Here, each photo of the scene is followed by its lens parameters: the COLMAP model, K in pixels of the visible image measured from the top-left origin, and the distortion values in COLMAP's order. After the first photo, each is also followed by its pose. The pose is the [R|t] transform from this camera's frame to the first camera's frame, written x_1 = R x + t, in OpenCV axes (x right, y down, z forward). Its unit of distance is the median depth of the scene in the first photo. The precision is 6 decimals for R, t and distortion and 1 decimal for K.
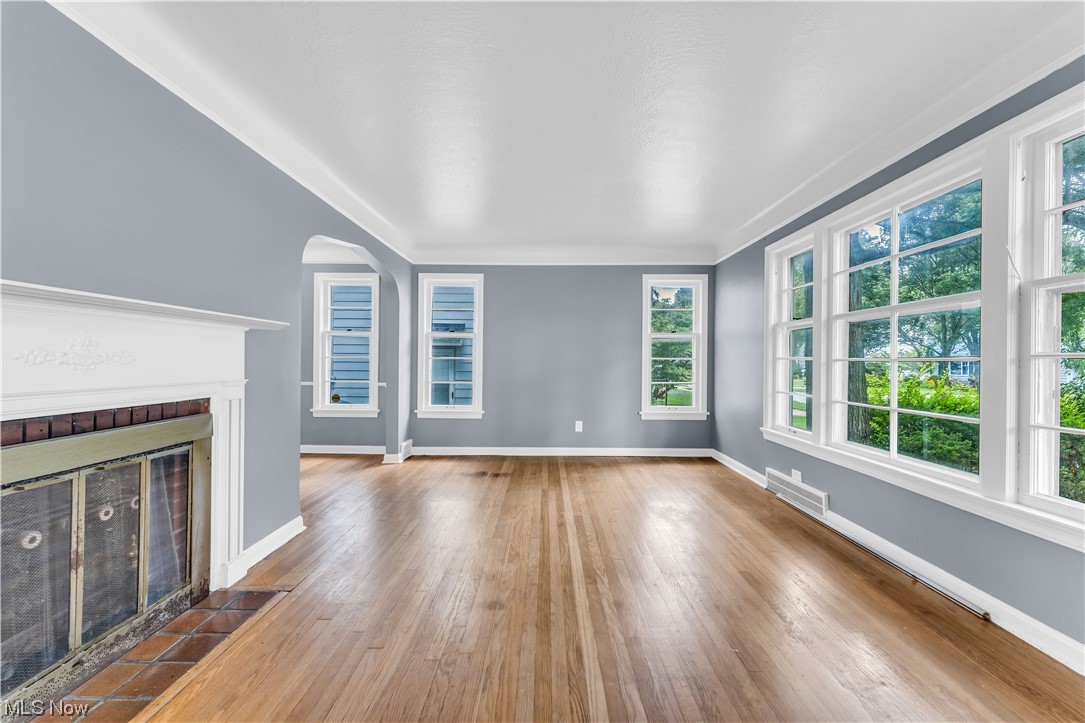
lens RADIAL K [[439.2, 0, 542.5], [0, 439.2, 361.5], [0, 0, 1]] dist [0.000491, 0.000050]
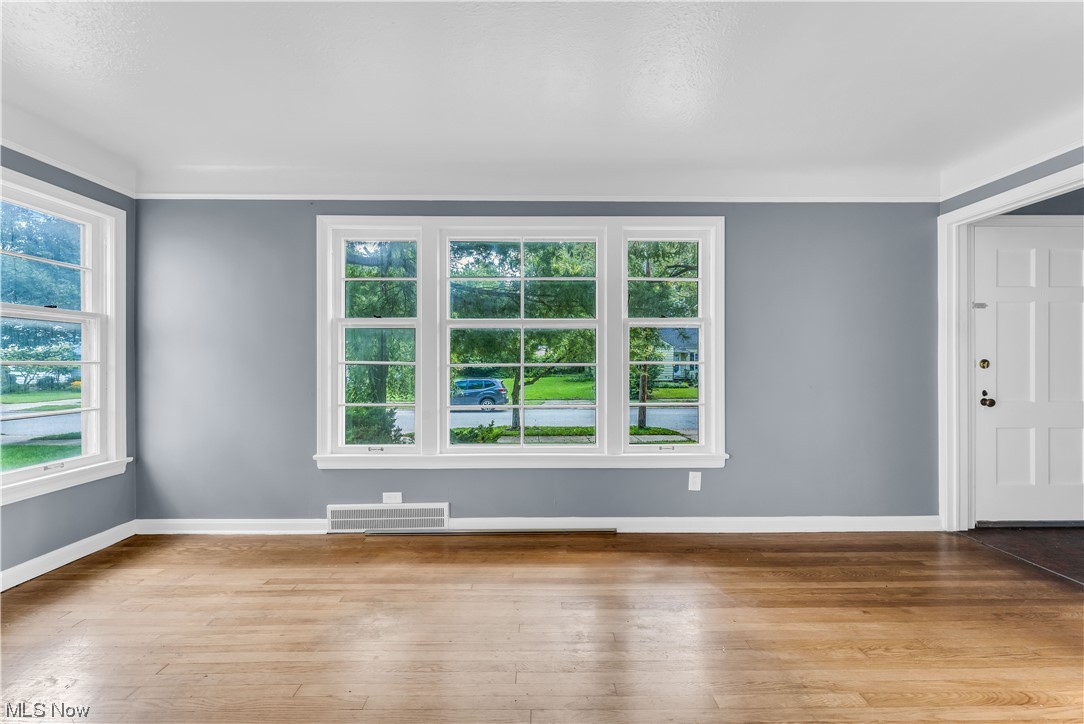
lens RADIAL K [[439.2, 0, 542.0], [0, 439.2, 362.0], [0, 0, 1]] dist [-0.001402, -0.000013]
pose [[-0.023629, -0.006575, 0.999699, -0.354722], [0.002510, 0.999975, 0.006636, -0.018039], [-0.999718, 0.002666, -0.023612, 0.870114]]
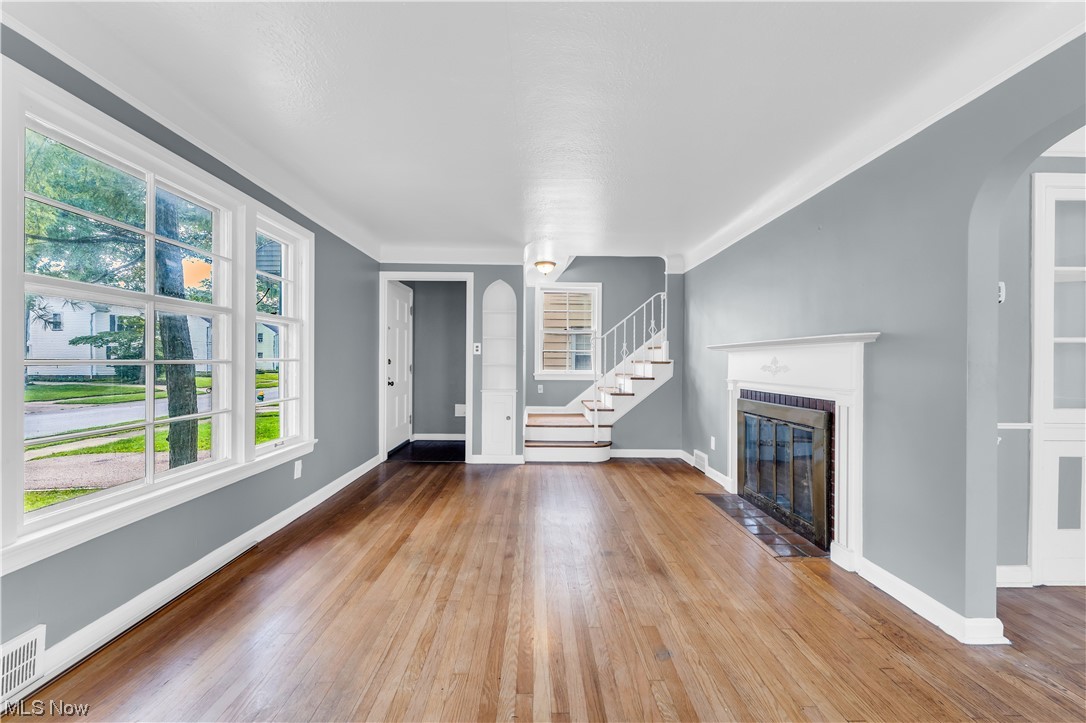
lens RADIAL K [[433.0, 0, 543.0], [0, 433.0, 361.5], [0, 0, 1]] dist [-0.001243, -0.000095]
pose [[-0.999490, -0.013967, -0.028701, 0.086598], [-0.013987, 0.999902, 0.000505, -0.014093], [0.028691, 0.000906, -0.999588, 1.623467]]
